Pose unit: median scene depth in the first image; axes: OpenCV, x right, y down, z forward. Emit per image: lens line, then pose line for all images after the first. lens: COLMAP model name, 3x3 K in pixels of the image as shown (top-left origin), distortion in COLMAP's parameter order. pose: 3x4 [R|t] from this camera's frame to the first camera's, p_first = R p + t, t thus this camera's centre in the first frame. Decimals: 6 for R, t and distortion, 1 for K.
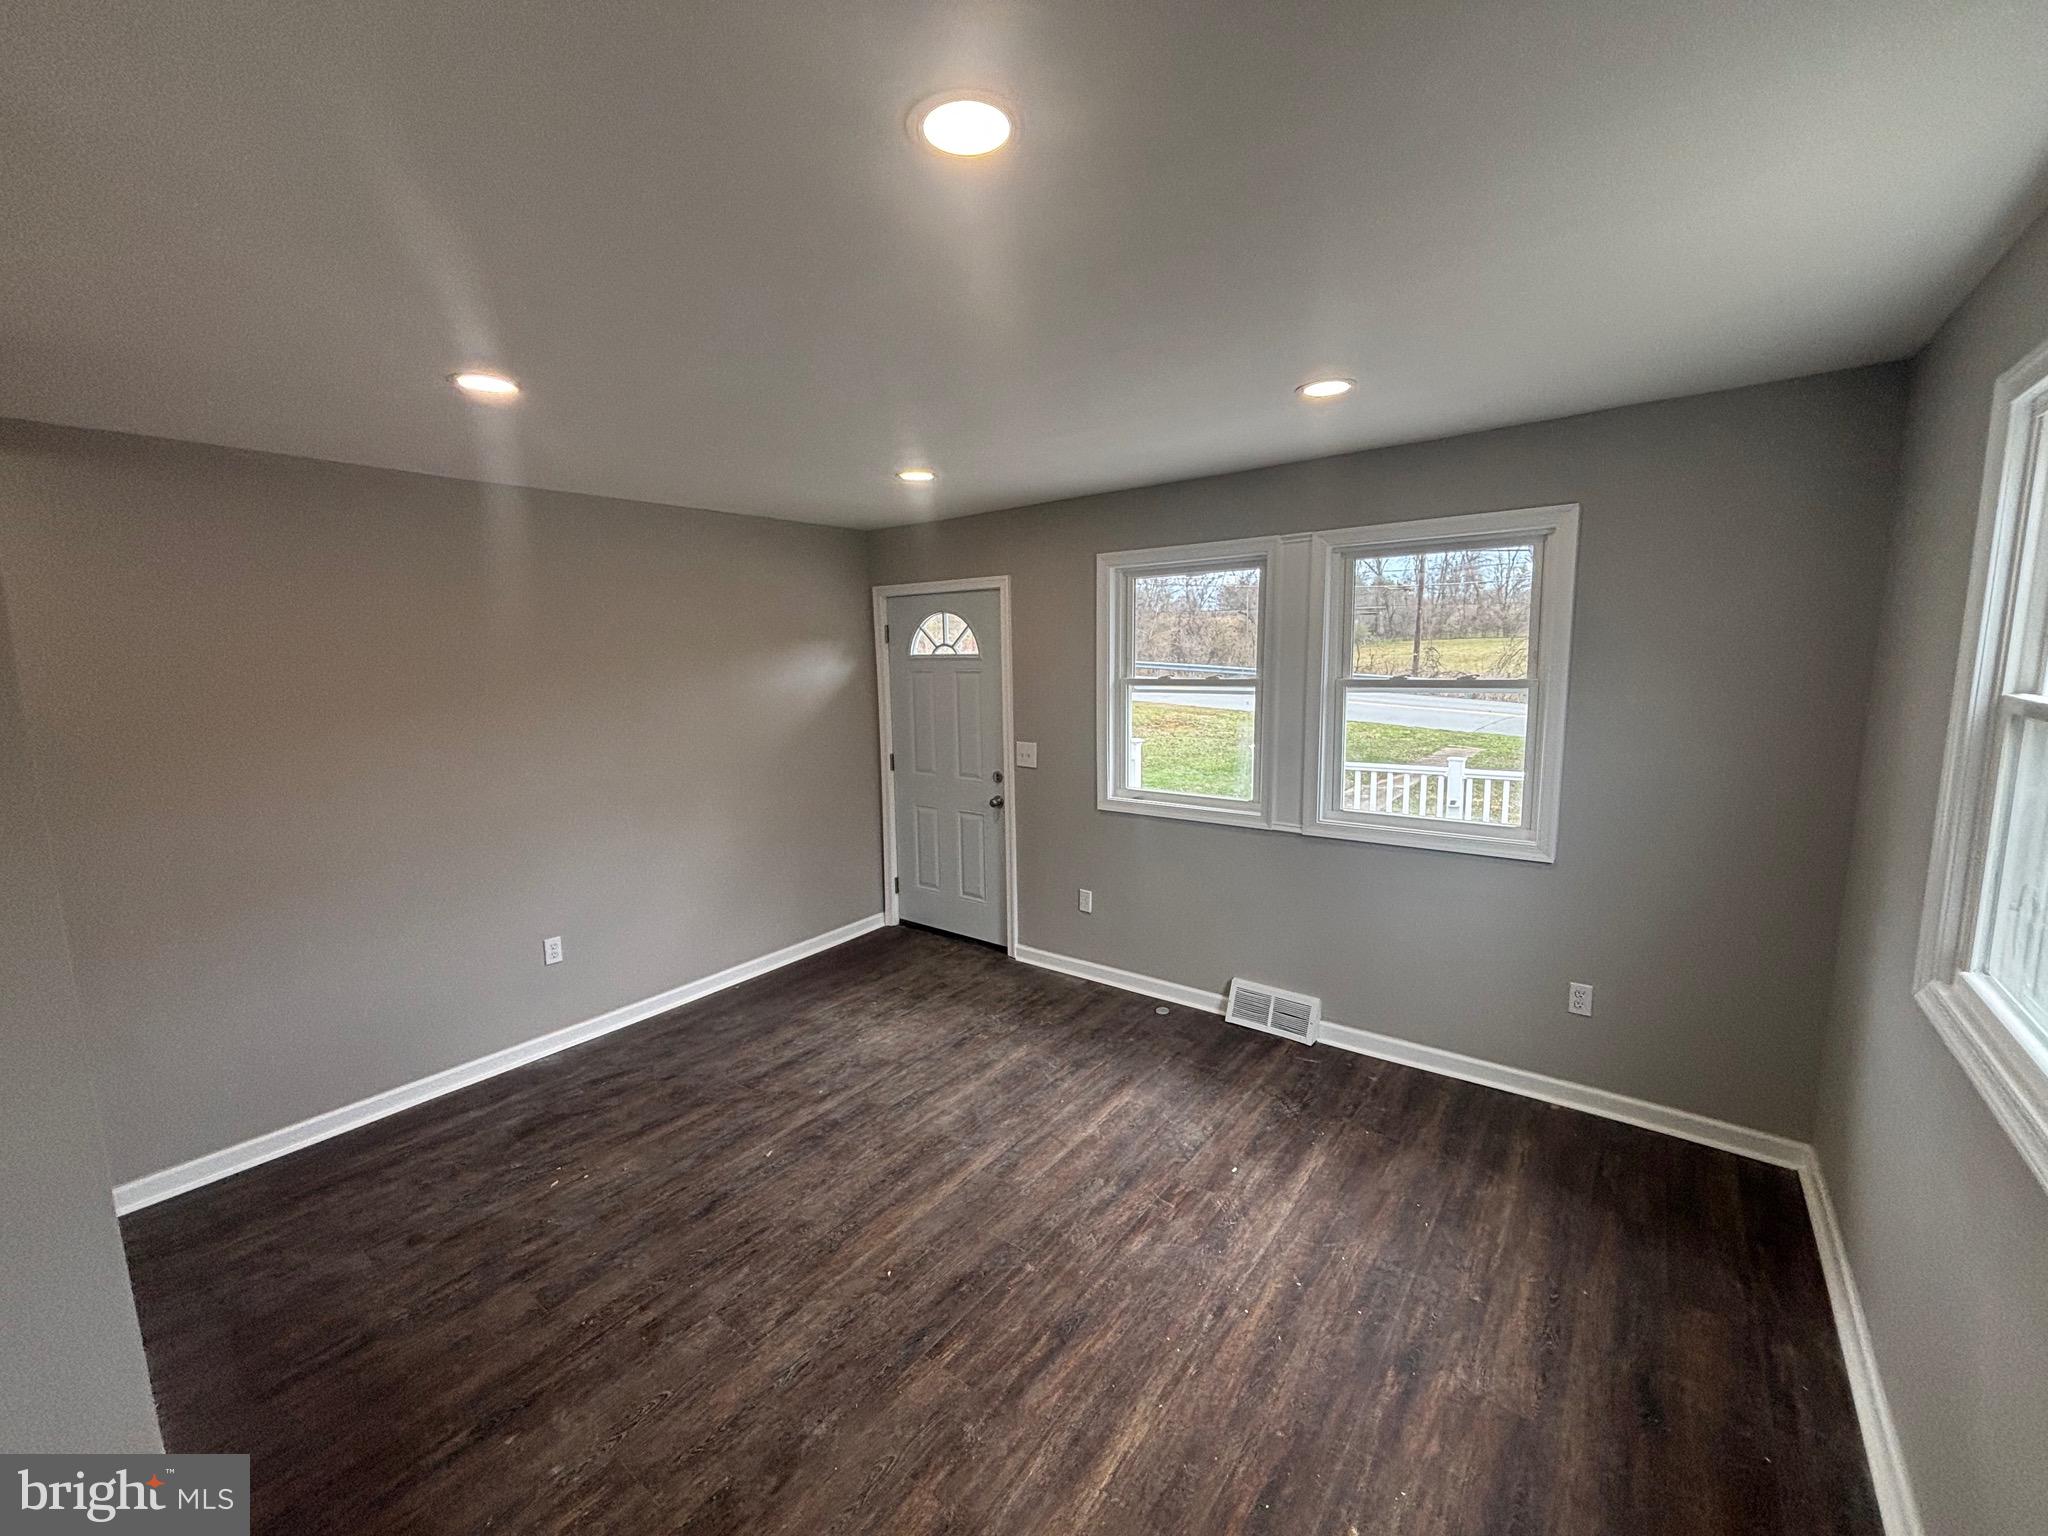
lens RADIAL K [[825.5, 0, 1021.7], [0, 825.5, 757.1], [0, 0, 1]] dist [-0.001997, 0.000846]
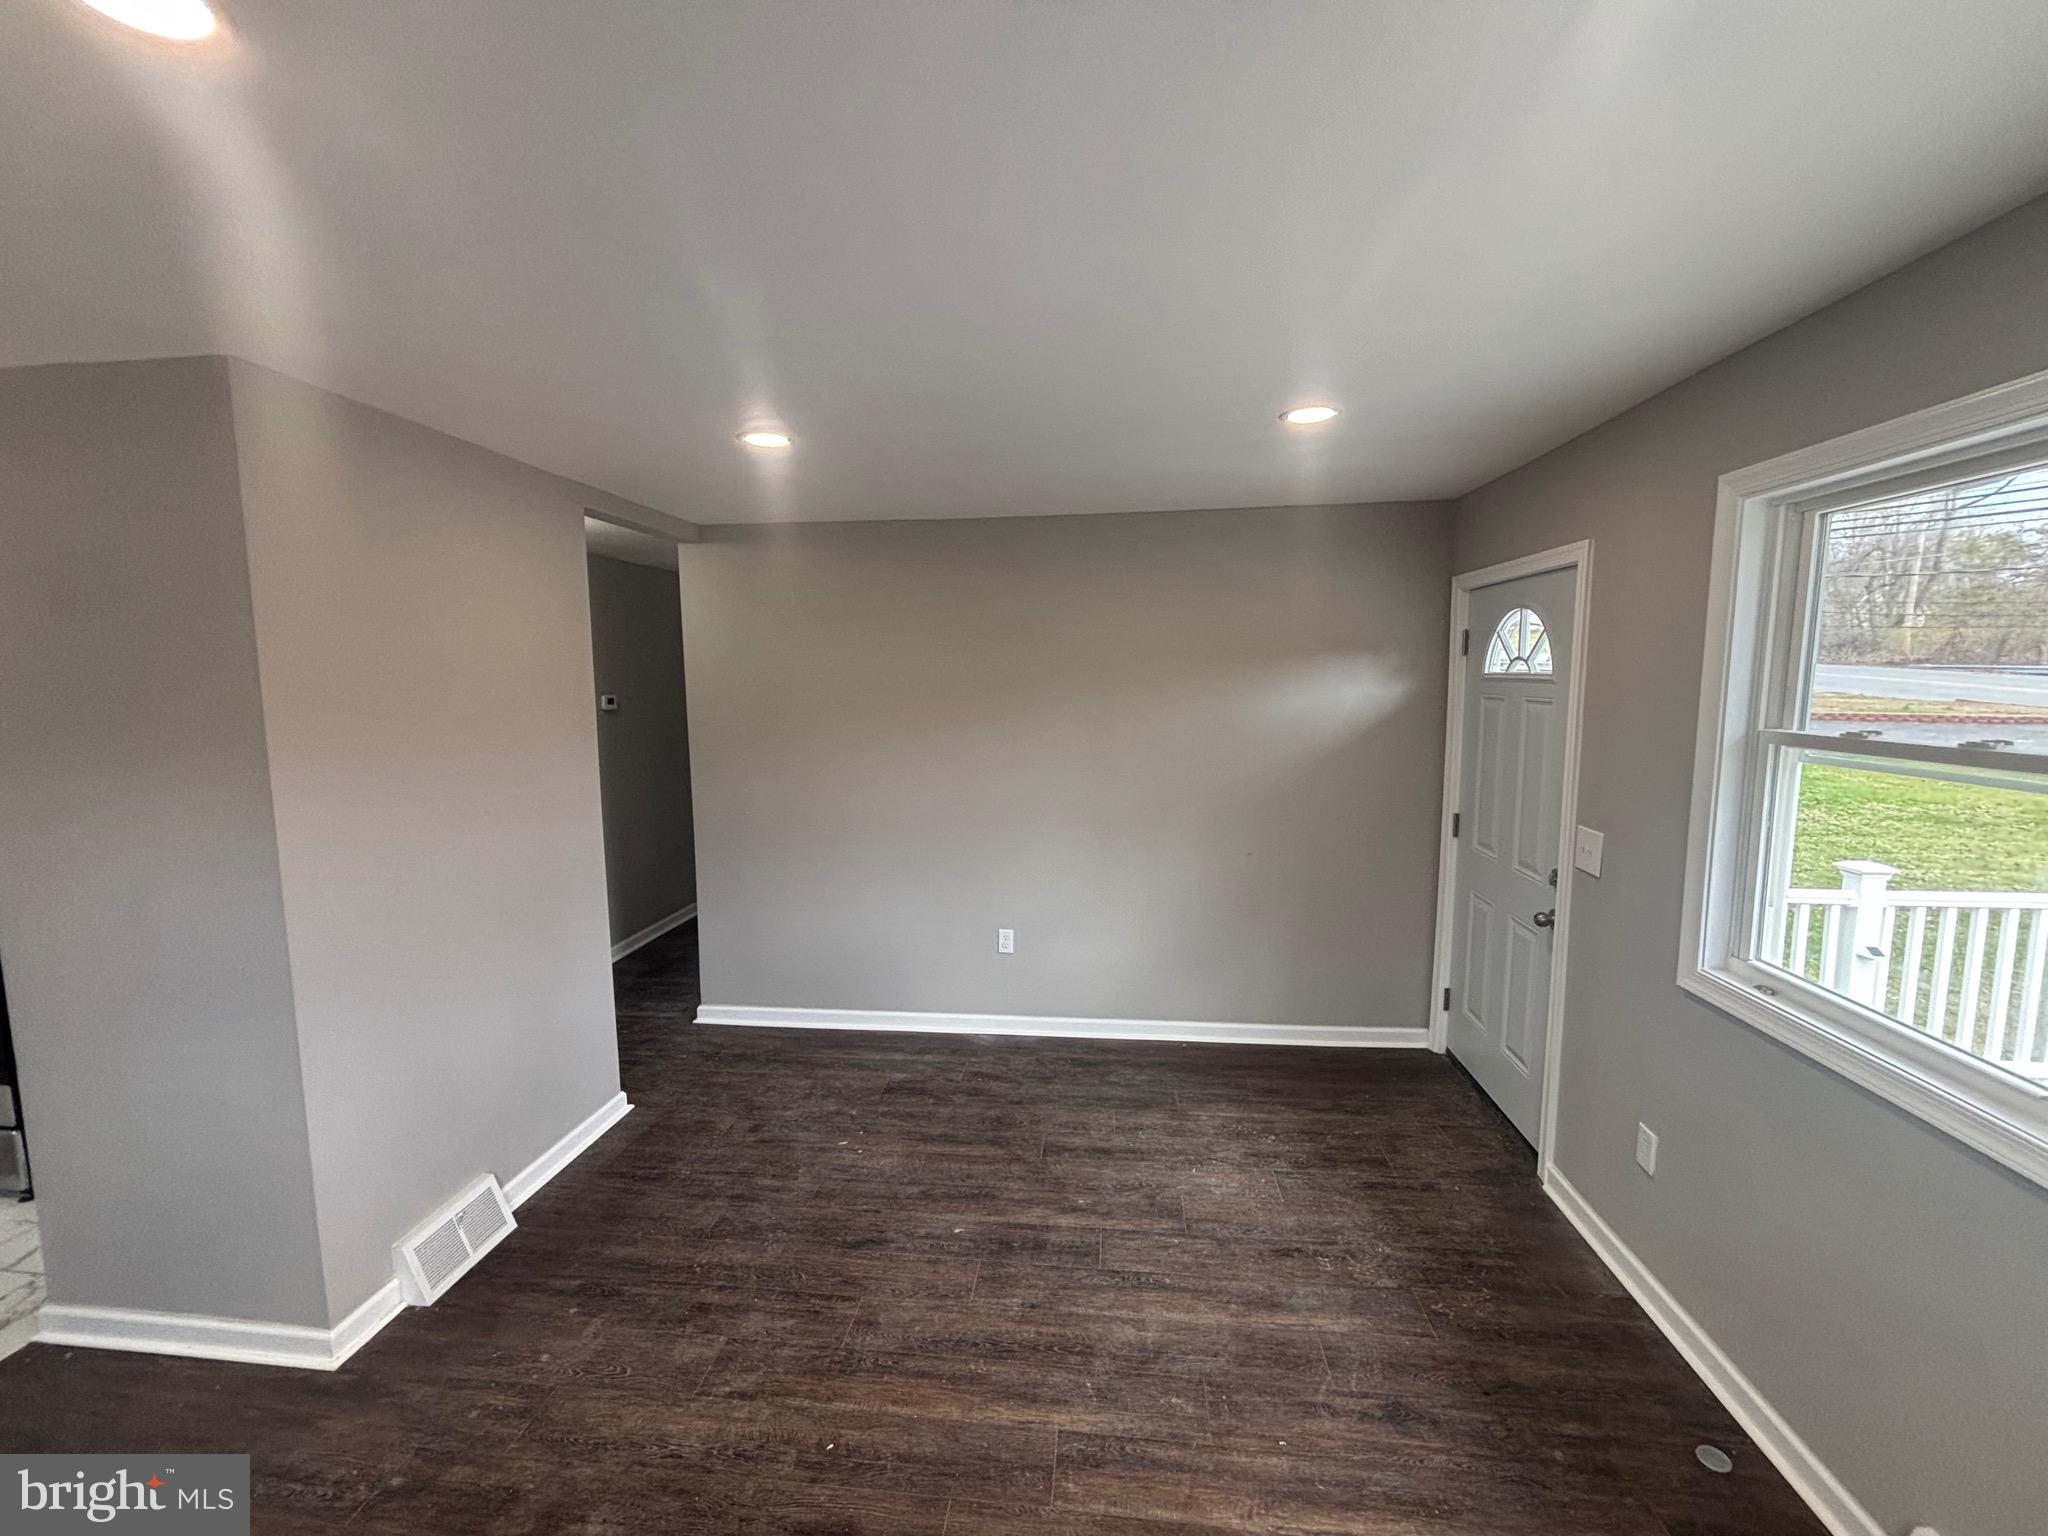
lens RADIAL K [[825.5, 0, 1016.2], [0, 825.5, 771.1], [0, 0, 1]] dist [-0.001997, 0.000846]
pose [[0.514682, 0.112889, -0.849917, 0.356914], [-0.110161, 0.991785, 0.065023, -0.065749], [0.850275, 0.060162, 0.522890, 0.457614]]
